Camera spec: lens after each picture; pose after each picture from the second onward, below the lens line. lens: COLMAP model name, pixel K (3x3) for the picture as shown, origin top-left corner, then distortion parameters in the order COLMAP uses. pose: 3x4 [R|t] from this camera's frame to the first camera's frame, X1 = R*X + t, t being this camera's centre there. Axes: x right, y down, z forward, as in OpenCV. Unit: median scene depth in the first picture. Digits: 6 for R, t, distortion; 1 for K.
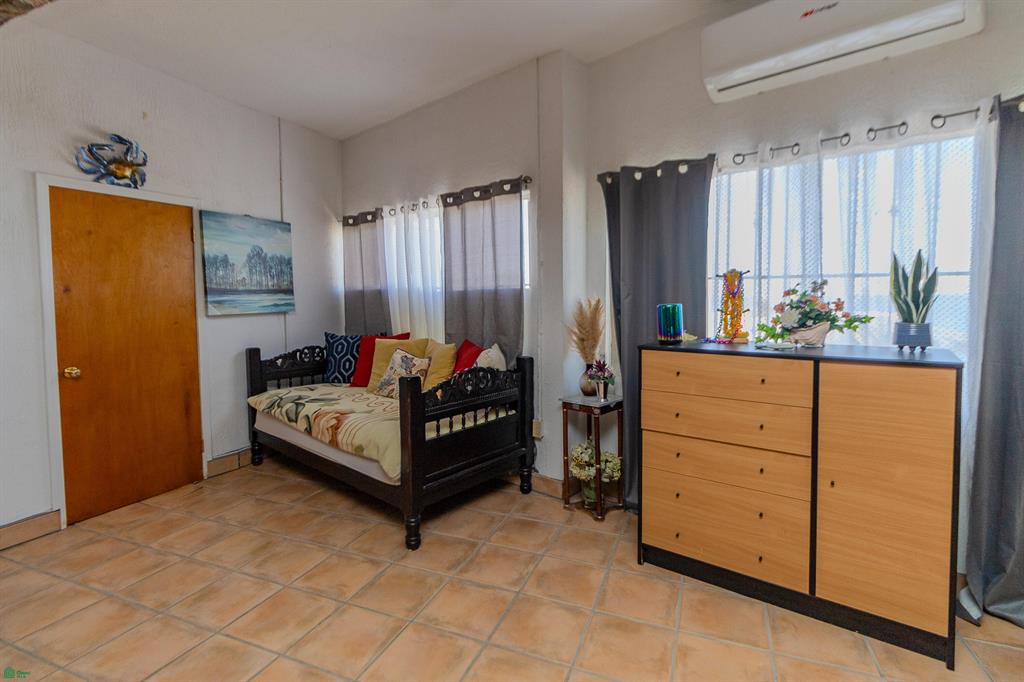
lens RADIAL K [[481.4, 0, 517.6], [0, 481.4, 320.0], [0, 0, 1]] dist [0.002261, -0.000442]
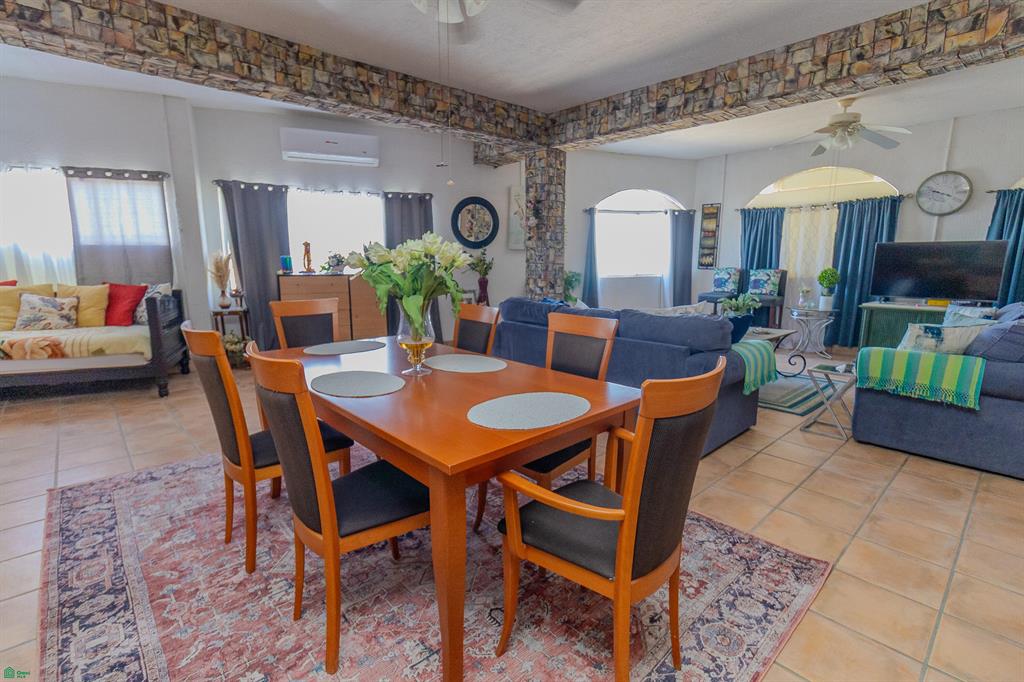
lens RADIAL K [[481.4, 0, 519.6], [0, 481.4, 341.9], [0, 0, 1]] dist [0.002261, -0.000442]
pose [[0.429935, -0.145667, 0.891032, -0.848669], [0.033275, 0.988785, 0.145593, 0.049469], [-0.902247, -0.032947, 0.429960, -0.644747]]
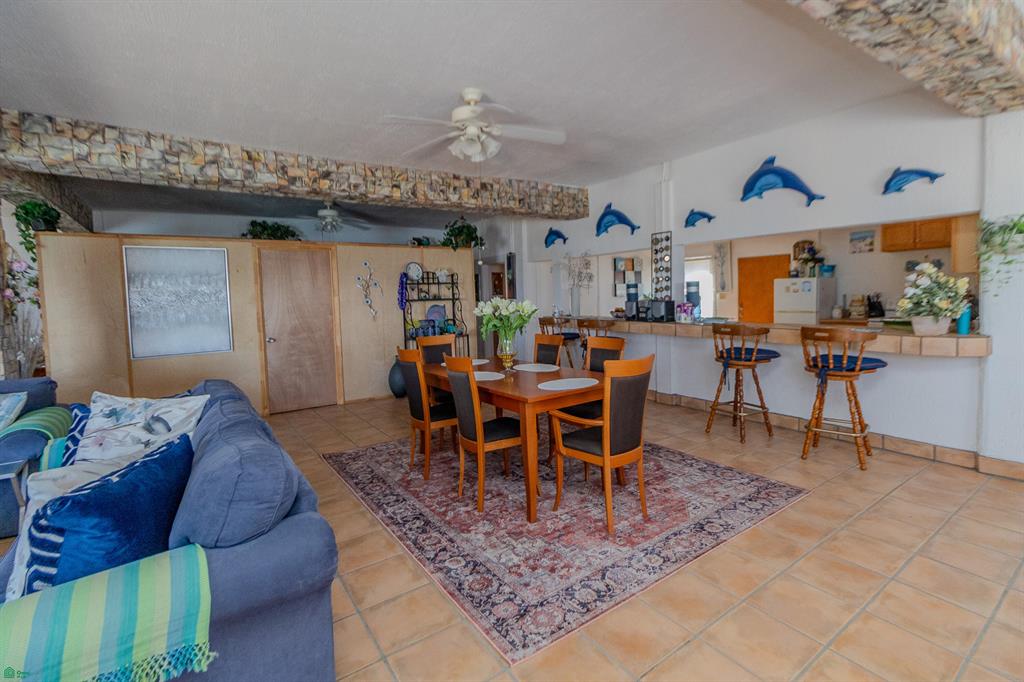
lens RADIAL K [[481.4, 0, 543.4], [0, 481.4, 318.1], [0, 0, 1]] dist [0.002261, -0.000442]
pose [[-0.521378, 0.065246, -0.850828, 0.479927], [-0.003093, 0.996922, 0.078345, -0.034509], [0.853320, 0.043479, -0.519571, 0.339876]]
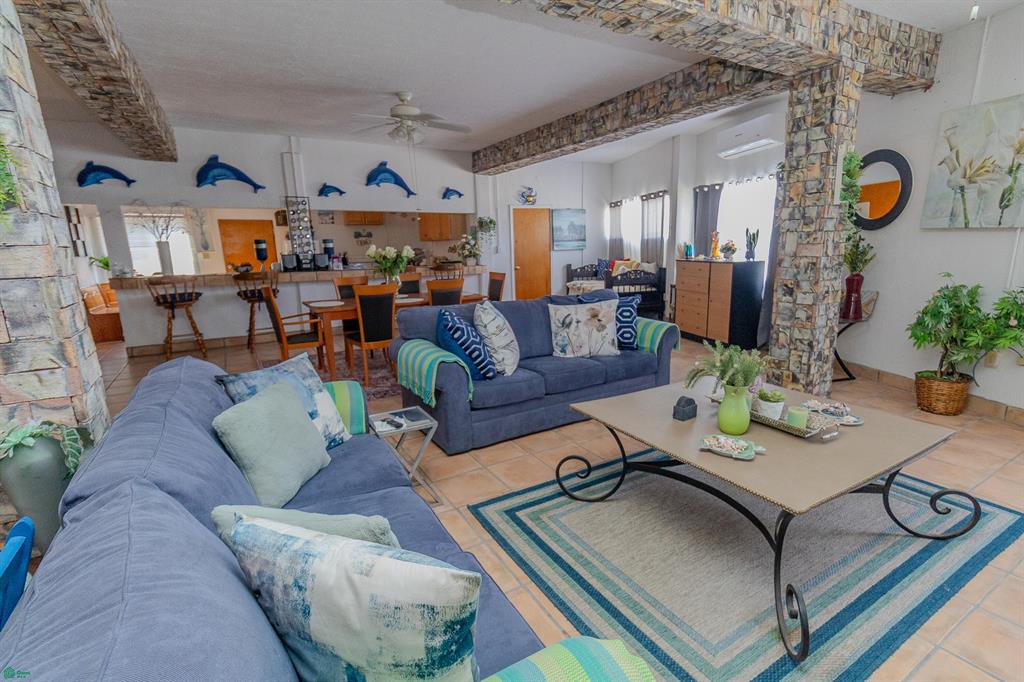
lens RADIAL K [[481.4, 0, 526.1], [0, 481.4, 352.0], [0, 0, 1]] dist [0.002261, -0.000442]
pose [[0.799071, 0.123203, -0.588478, 0.849511], [-0.012409, 0.981951, 0.188730, 0.041869], [0.601109, -0.143507, 0.786177, -1.235077]]
